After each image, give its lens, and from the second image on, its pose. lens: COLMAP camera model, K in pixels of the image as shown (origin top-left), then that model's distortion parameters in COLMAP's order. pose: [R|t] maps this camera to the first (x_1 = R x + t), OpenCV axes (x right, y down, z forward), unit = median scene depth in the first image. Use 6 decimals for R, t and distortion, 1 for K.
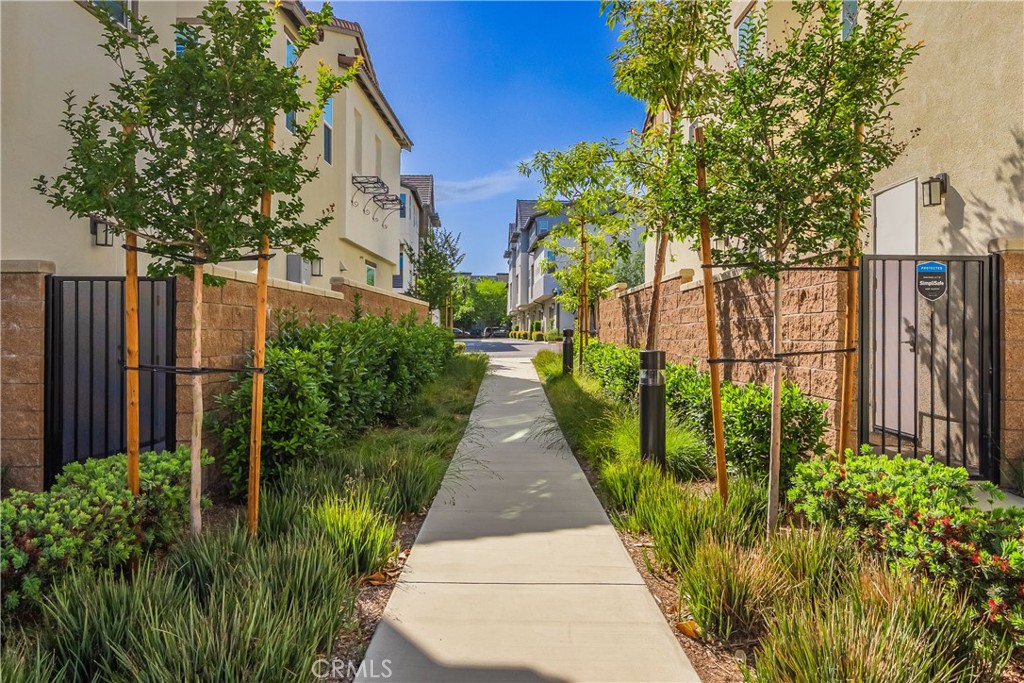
lens RADIAL K [[677.6, 0, 512.0], [0, 677.6, 341.5], [0, 0, 1]] dist [-0.001402, 0.000874]
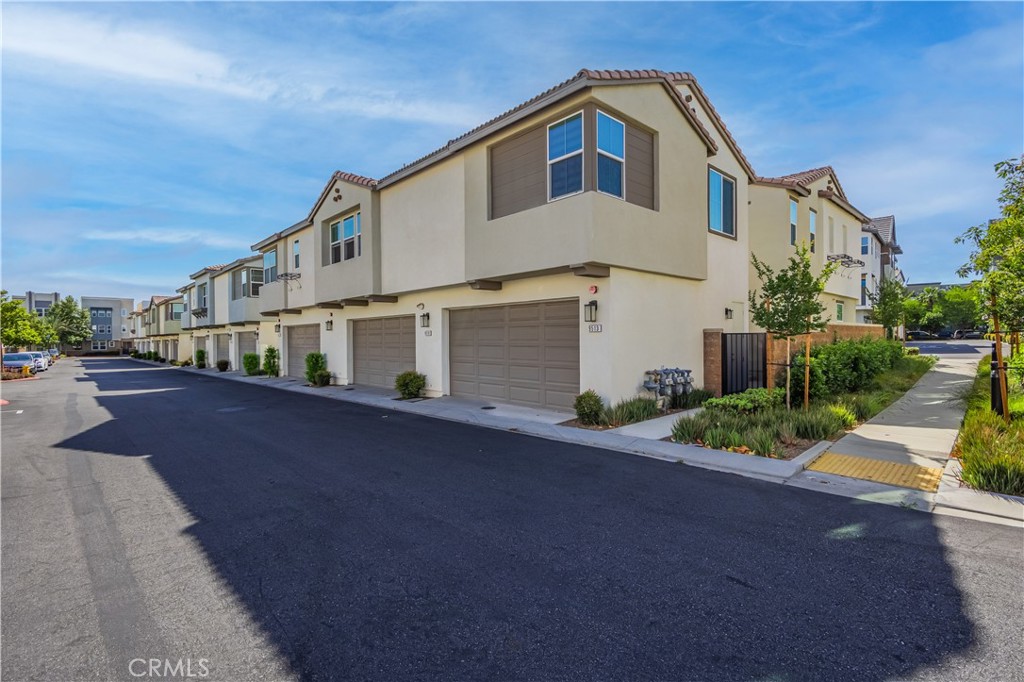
lens RADIAL K [[465.9, 0, 512.0], [0, 465.9, 341.0], [0, 0, 1]] dist [0.000546, 0.000057]
pose [[0.687659, -0.004903, -0.726018, 0.116526], [0.004964, 0.999986, -0.002051, -0.031193], [0.726017, -0.002194, 0.687673, -0.630548]]
